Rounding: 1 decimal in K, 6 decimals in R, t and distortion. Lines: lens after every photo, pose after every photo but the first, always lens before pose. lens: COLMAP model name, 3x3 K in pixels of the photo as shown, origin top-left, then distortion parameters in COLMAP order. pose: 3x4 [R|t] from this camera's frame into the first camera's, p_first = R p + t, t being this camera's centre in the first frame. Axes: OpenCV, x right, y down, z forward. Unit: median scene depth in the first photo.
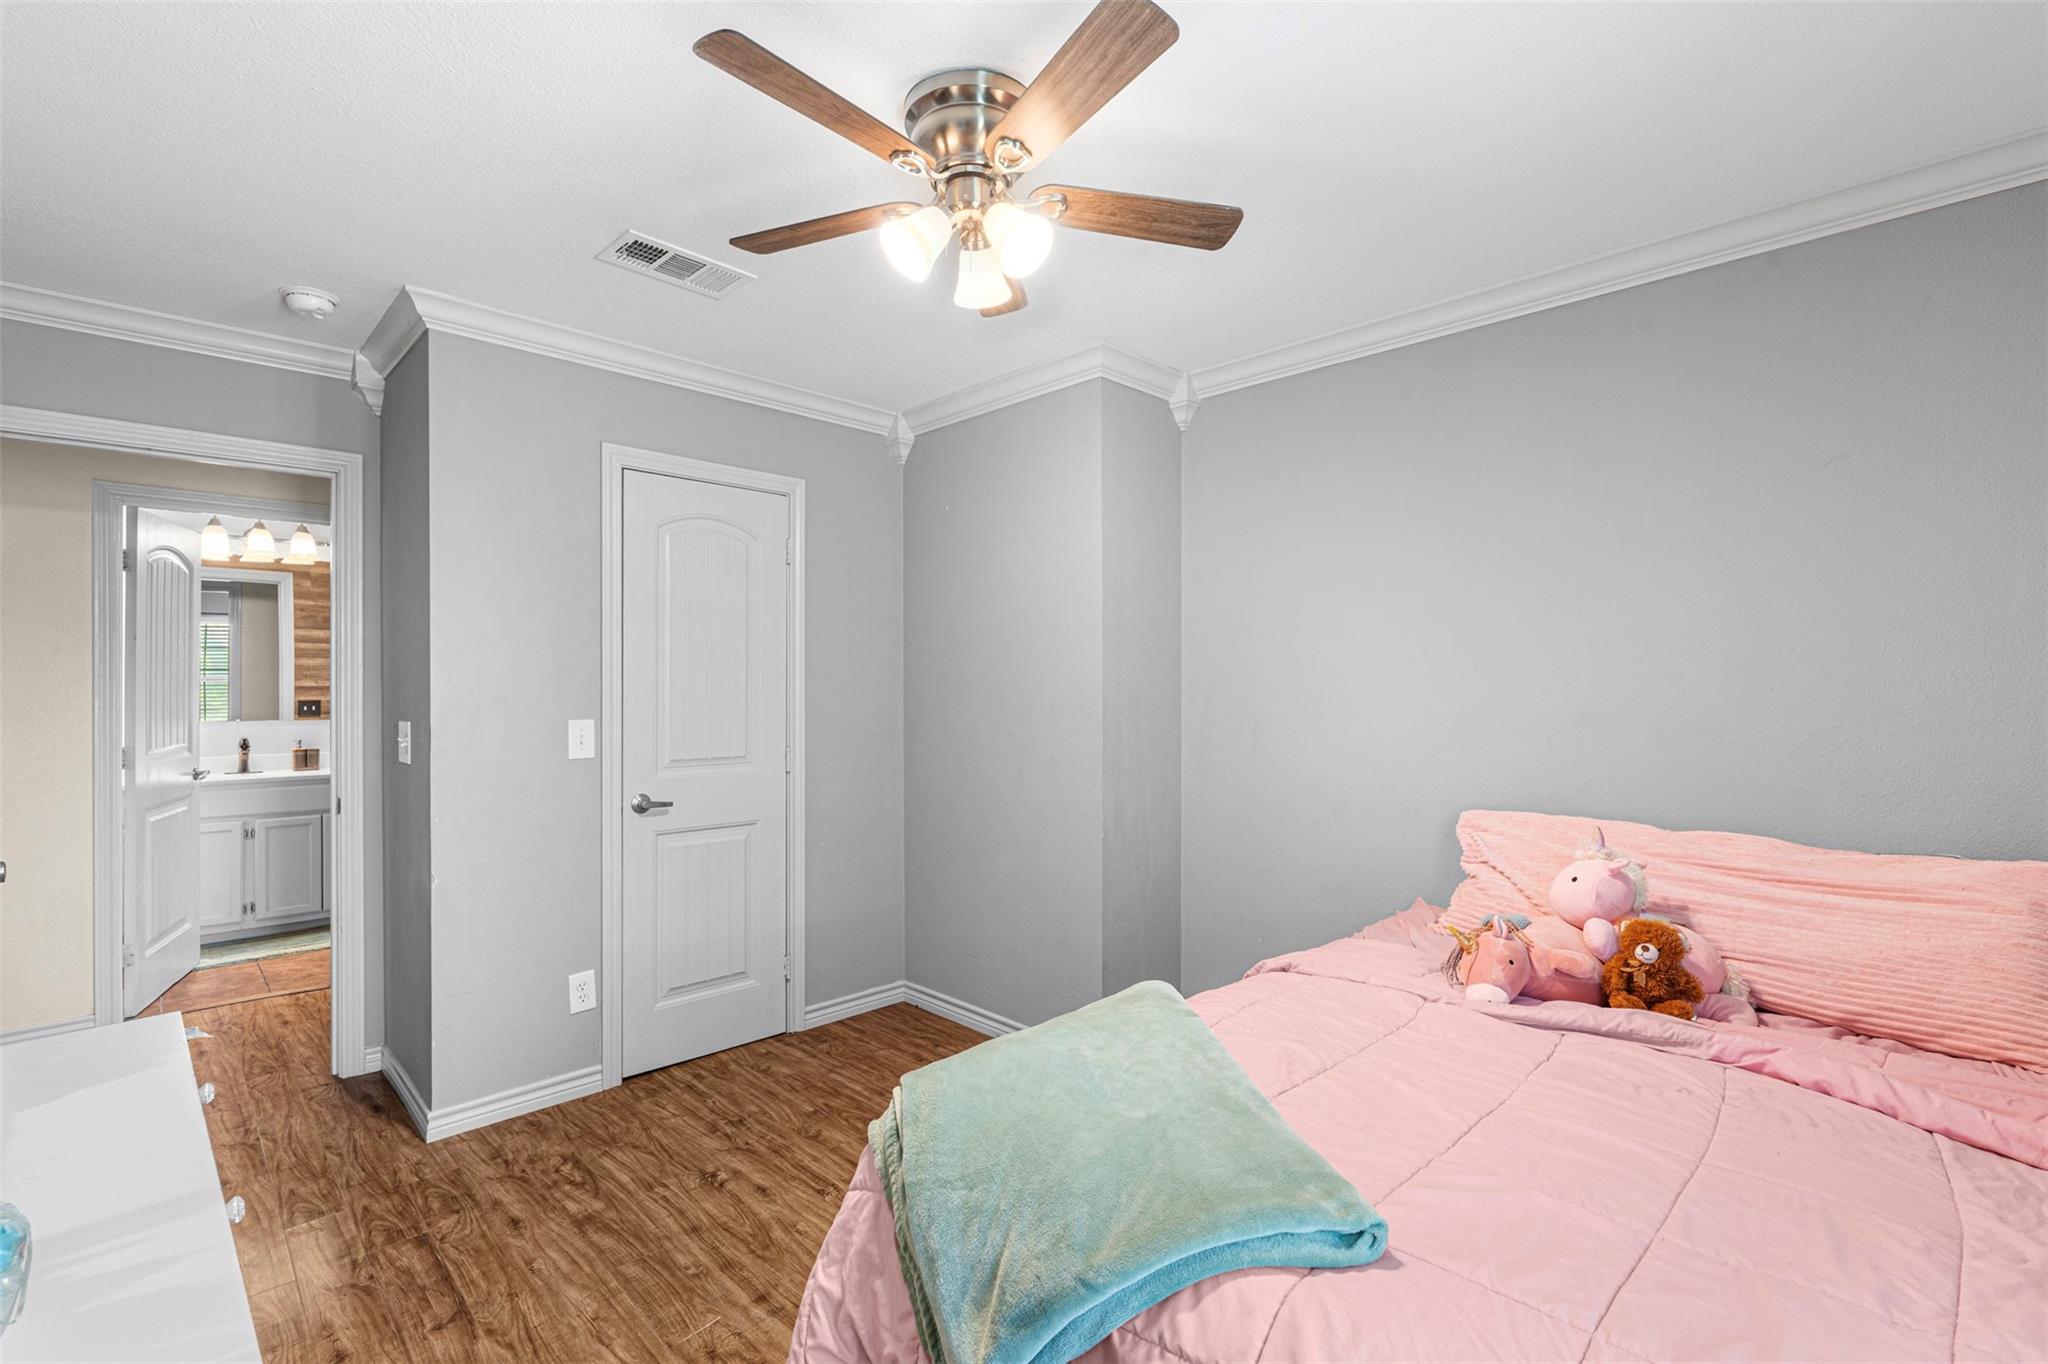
lens RADIAL K [[921.9, 0, 1025.3], [0, 921.9, 691.4], [0, 0, 1]] dist [-0.000929, 0.000040]
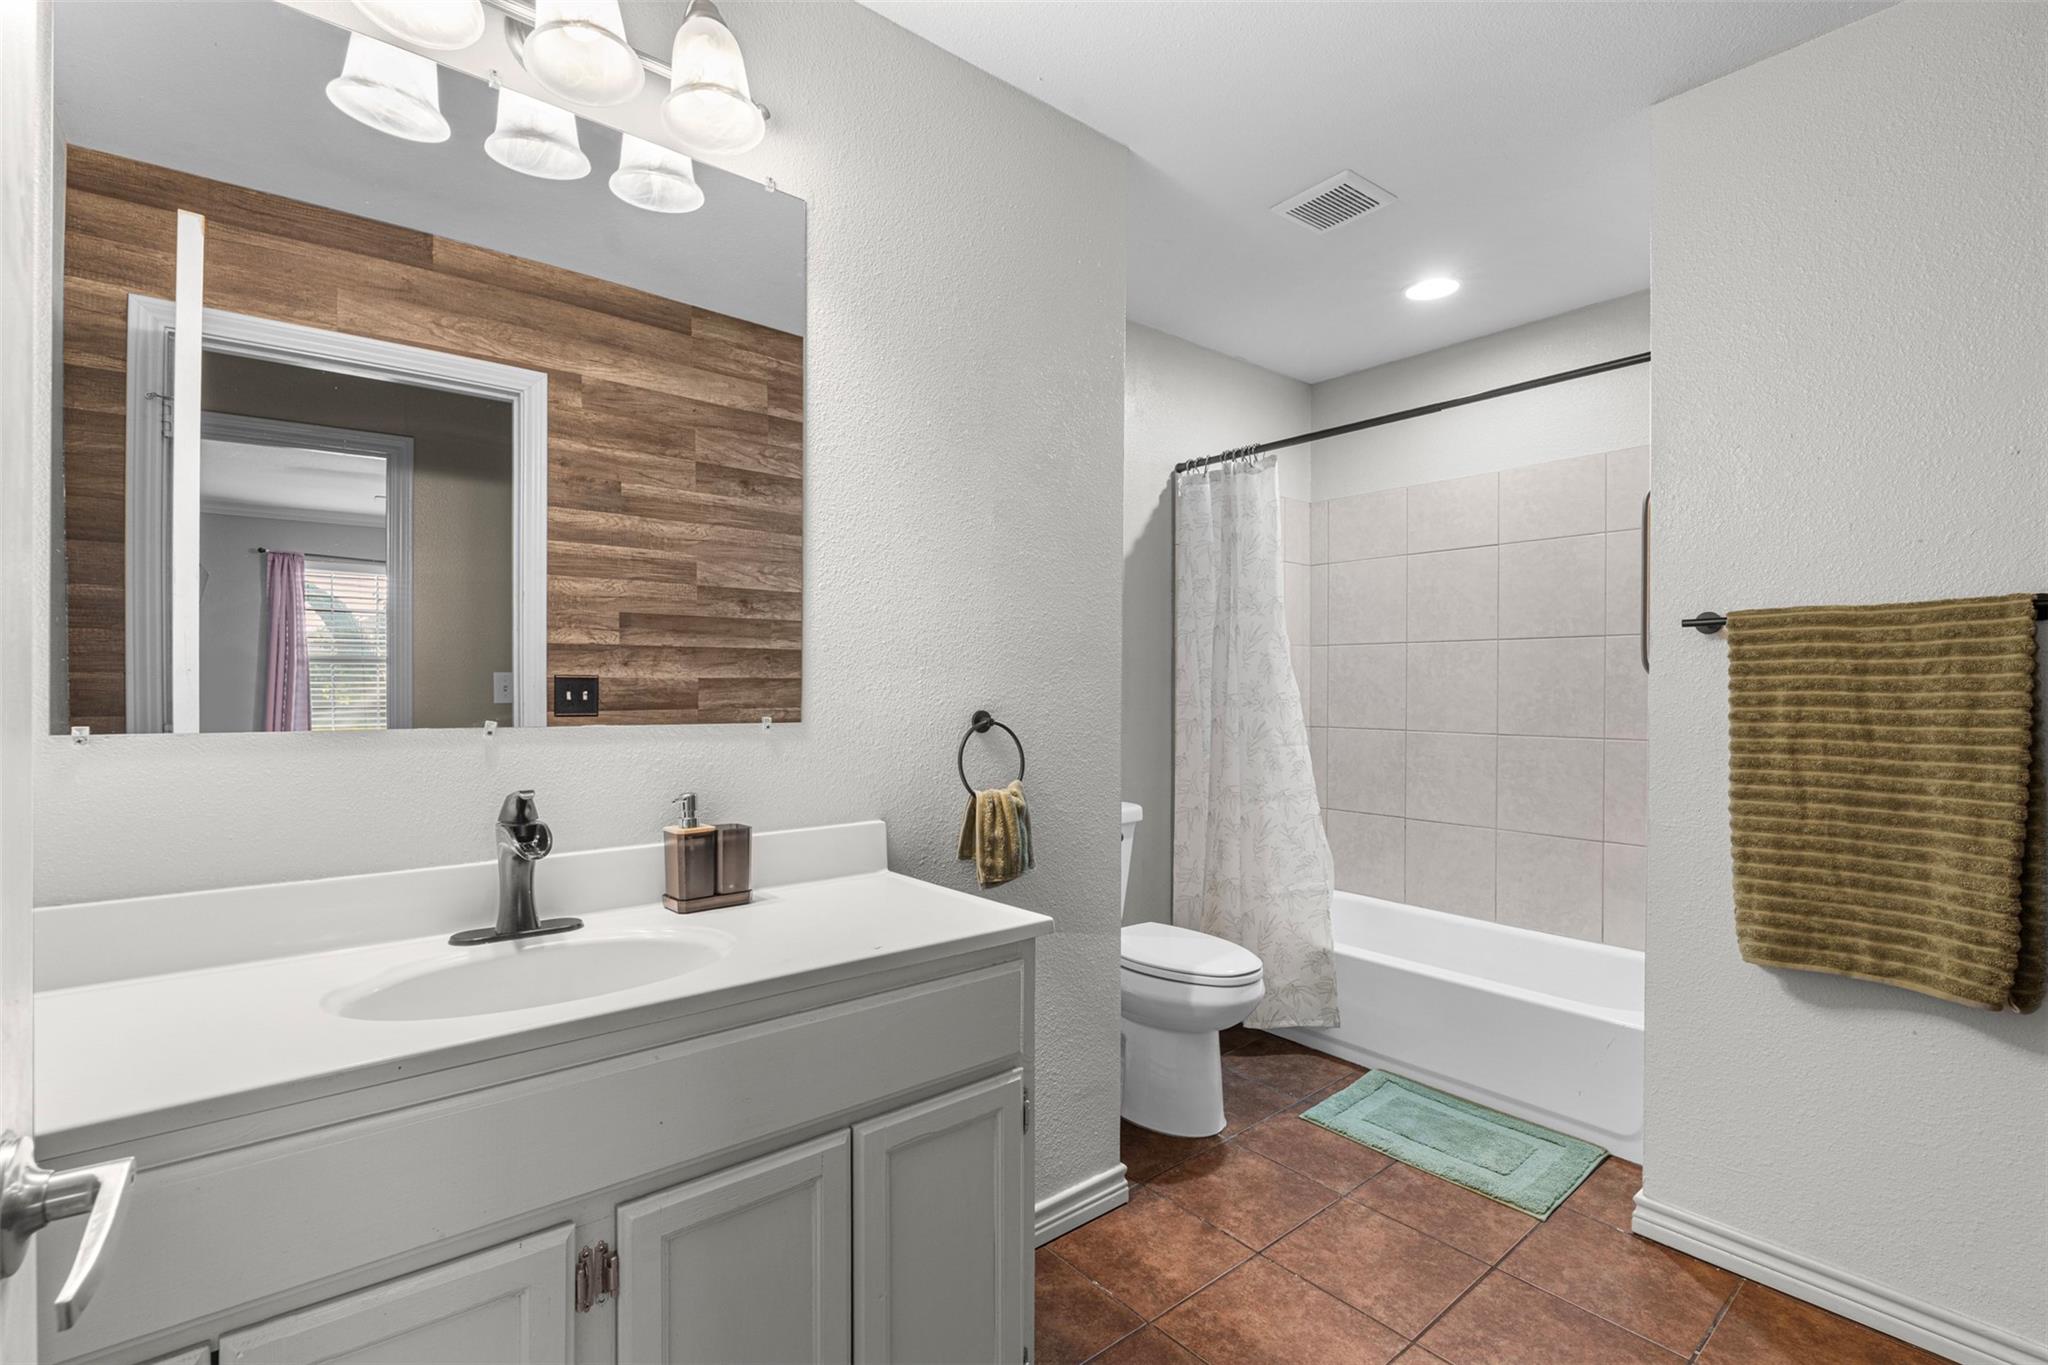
lens RADIAL K [[921.9, 0, 1020.9], [0, 921.9, 682.5], [0, 0, 1]] dist [-0.000929, 0.000040]
pose [[0.997270, -0.002009, -0.073809, -0.546389], [0.001332, 0.999957, -0.009214, 0.016592], [0.073824, 0.009090, 0.997230, 0.596403]]
